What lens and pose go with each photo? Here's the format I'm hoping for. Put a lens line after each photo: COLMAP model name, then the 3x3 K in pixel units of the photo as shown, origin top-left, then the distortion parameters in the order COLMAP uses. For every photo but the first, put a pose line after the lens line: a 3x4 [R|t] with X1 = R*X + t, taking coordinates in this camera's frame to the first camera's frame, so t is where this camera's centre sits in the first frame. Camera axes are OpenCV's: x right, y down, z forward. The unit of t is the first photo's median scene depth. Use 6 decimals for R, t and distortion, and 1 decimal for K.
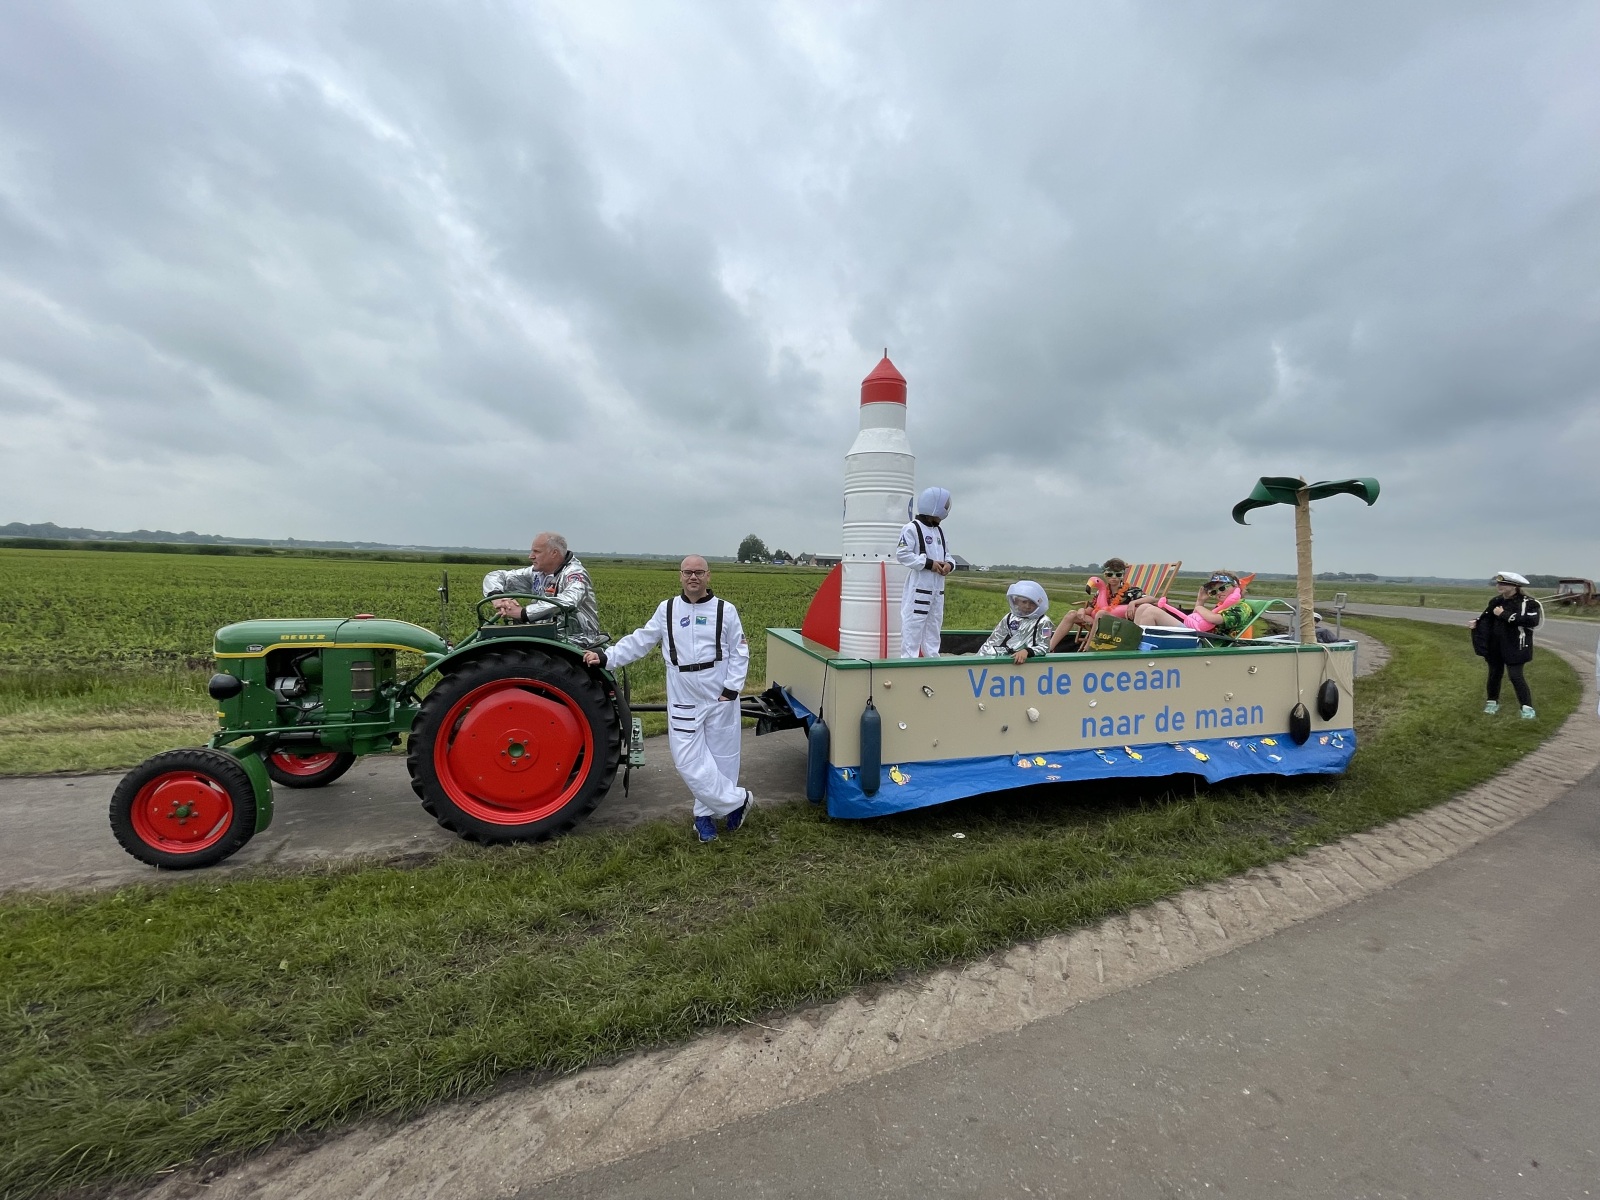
lens RADIAL K [[627.8, 0, 800.7], [0, 627.8, 606.6], [0, 0, 1]] dist [0.000547, 0.000699]
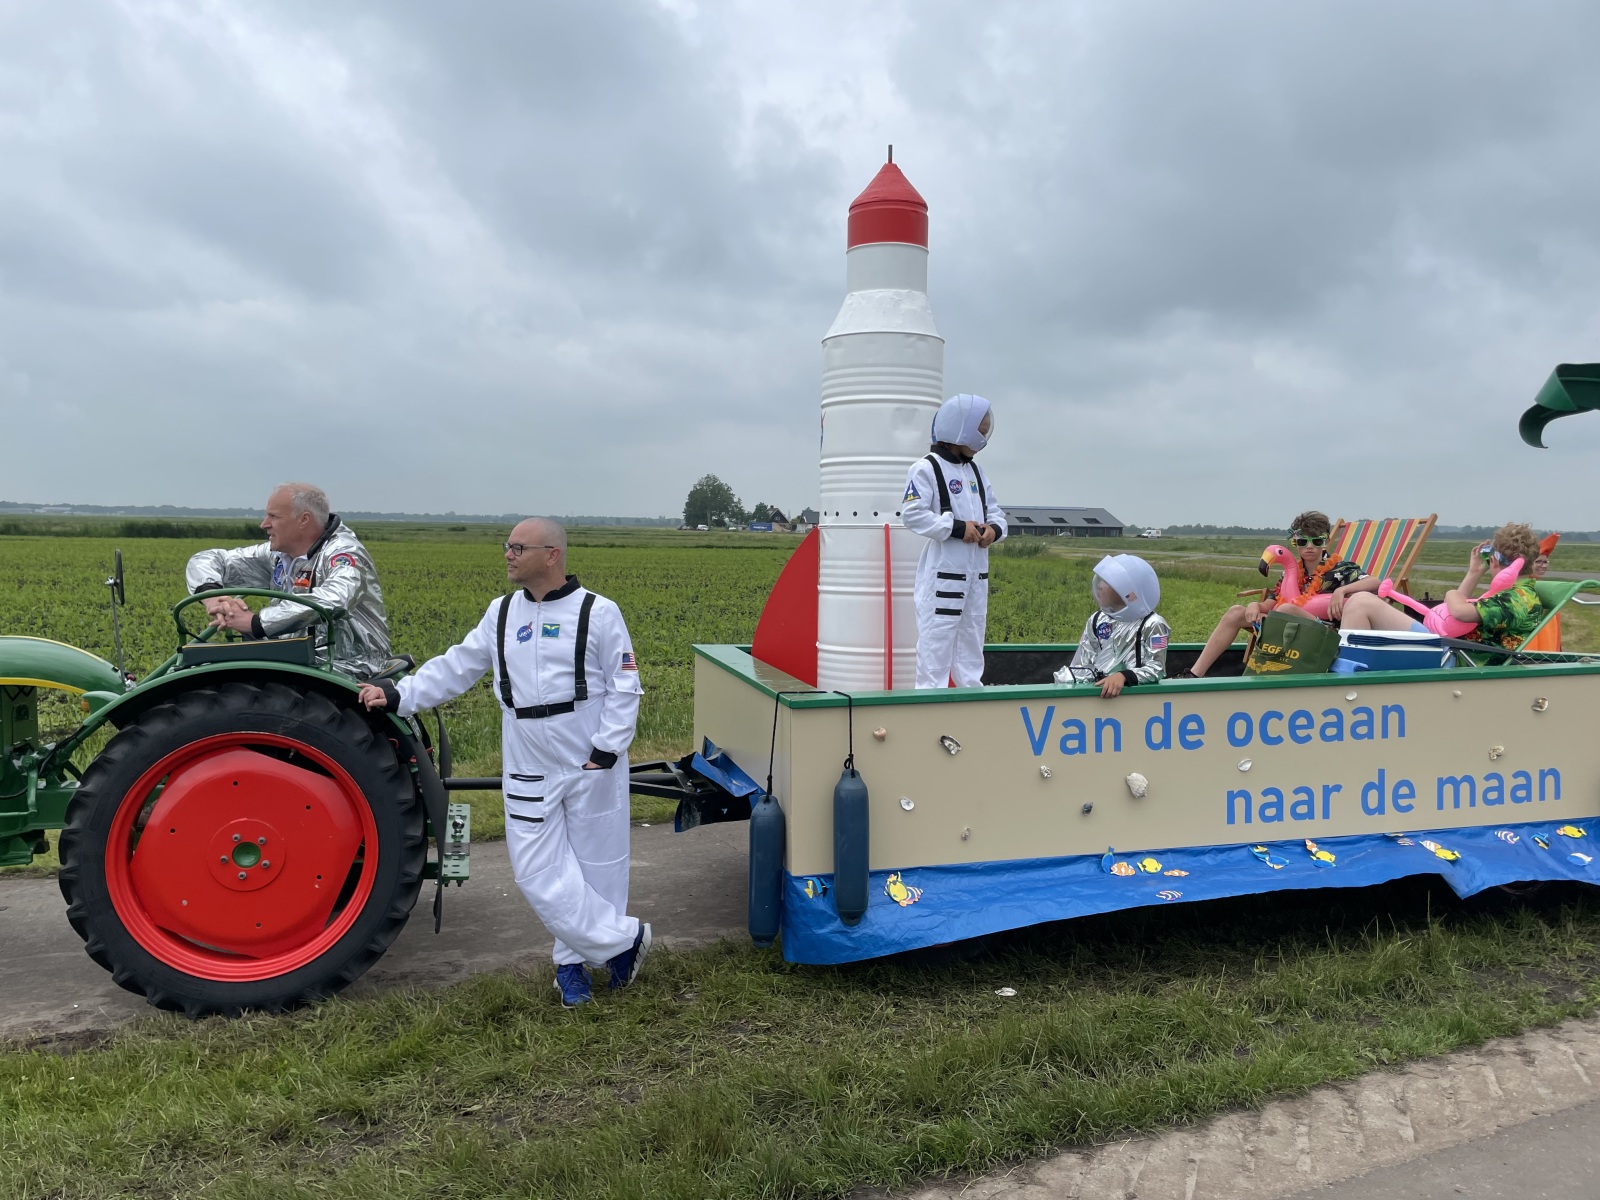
lens RADIAL K [[1194.6, 0, 794.7], [0, 1194.6, 624.1], [0, 0, 1]] dist [0.075252, -0.080424]
pose [[0.999815, -0.014081, -0.013100, 0.070613], [0.014238, 0.999827, 0.011976, 0.005959], [0.012929, -0.012160, 0.999842, -0.110878]]
